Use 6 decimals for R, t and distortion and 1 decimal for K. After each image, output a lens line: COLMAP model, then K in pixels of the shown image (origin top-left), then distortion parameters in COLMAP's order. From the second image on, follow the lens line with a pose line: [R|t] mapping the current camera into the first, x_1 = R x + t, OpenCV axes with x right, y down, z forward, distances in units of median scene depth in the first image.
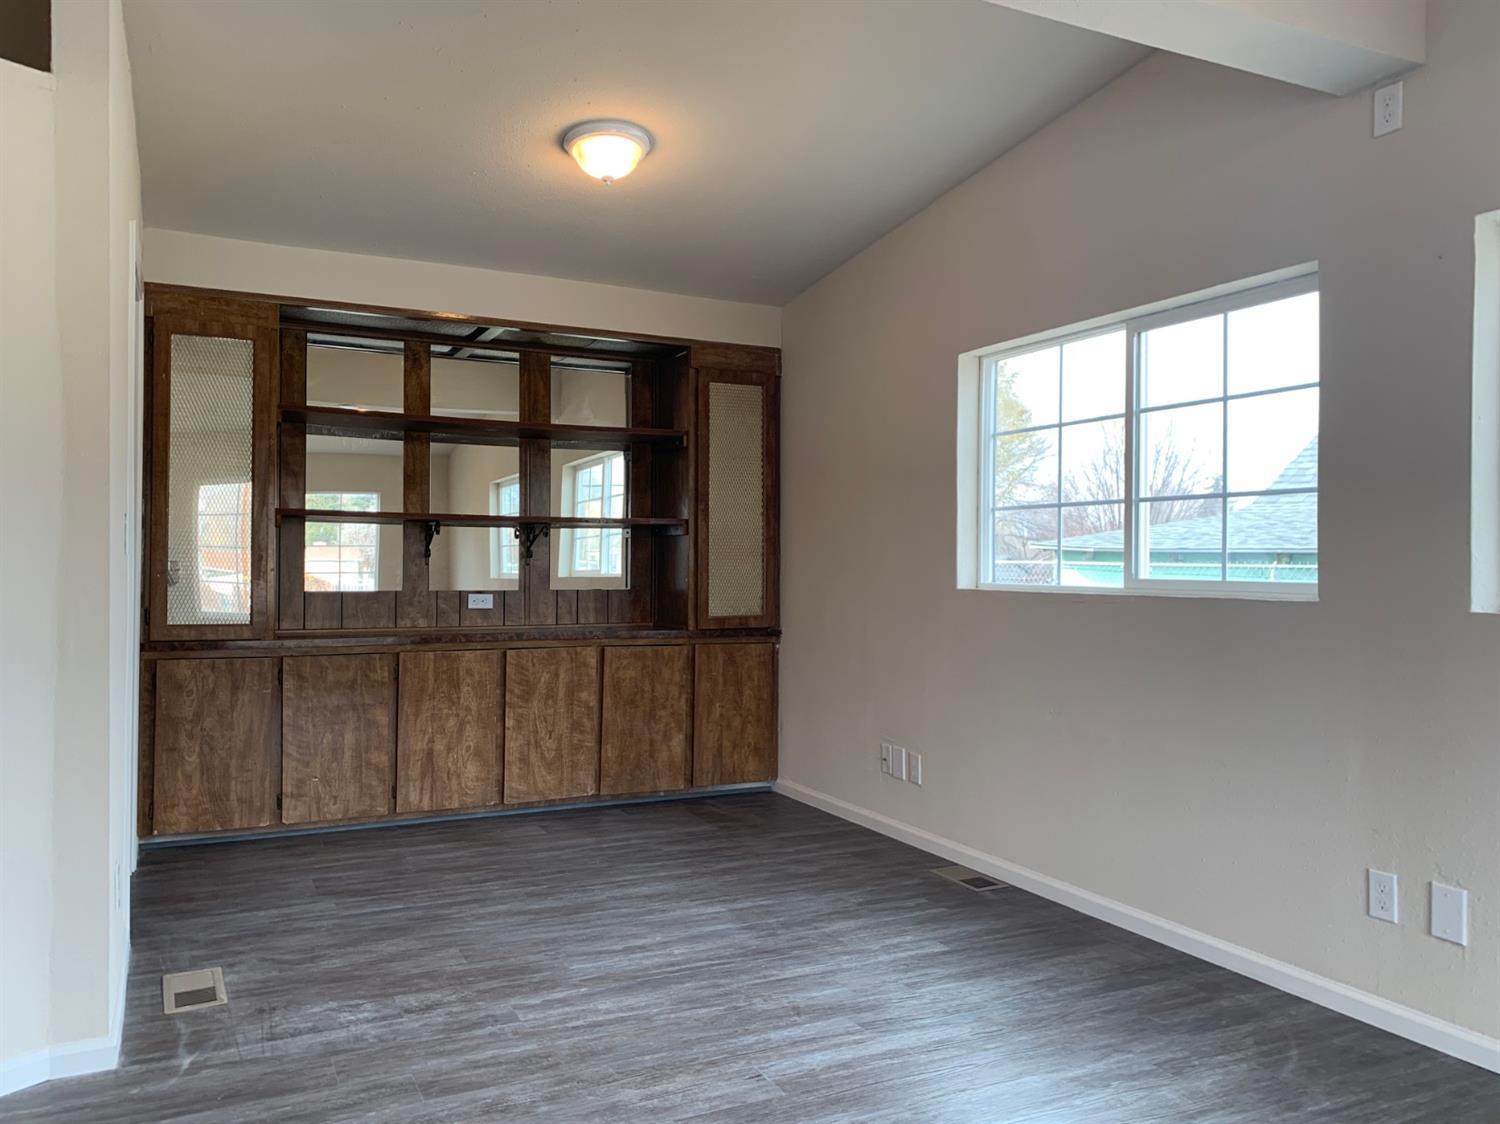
lens RADIAL K [[1144.7, 0, 749.8], [0, 1144.7, 555.1], [0, 0, 1]] dist [0.037994, -0.034164]
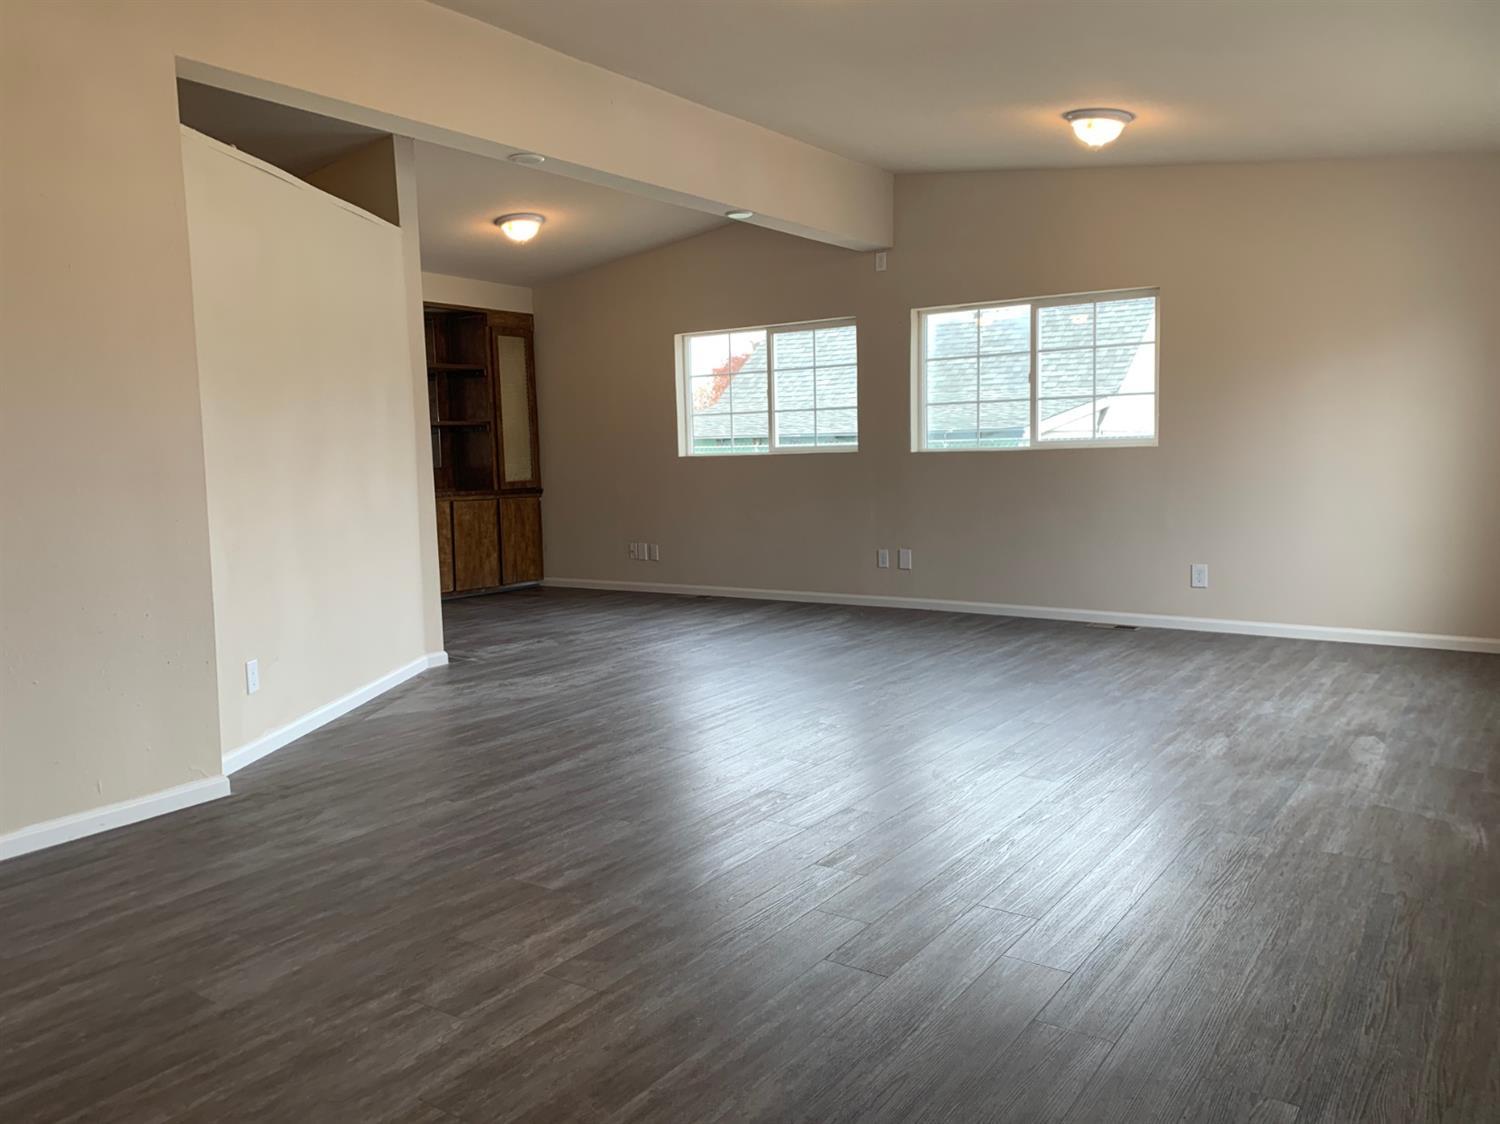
lens RADIAL K [[1147.5, 0, 756.4], [0, 1147.5, 556.4], [0, 0, 1]] dist [0.079097, -0.053040]
pose [[0.881109, -0.069063, 0.467843, -0.521593], [0.025666, 0.994805, 0.098515, 0.007264], [-0.472216, -0.074794, 0.878304, -0.654741]]
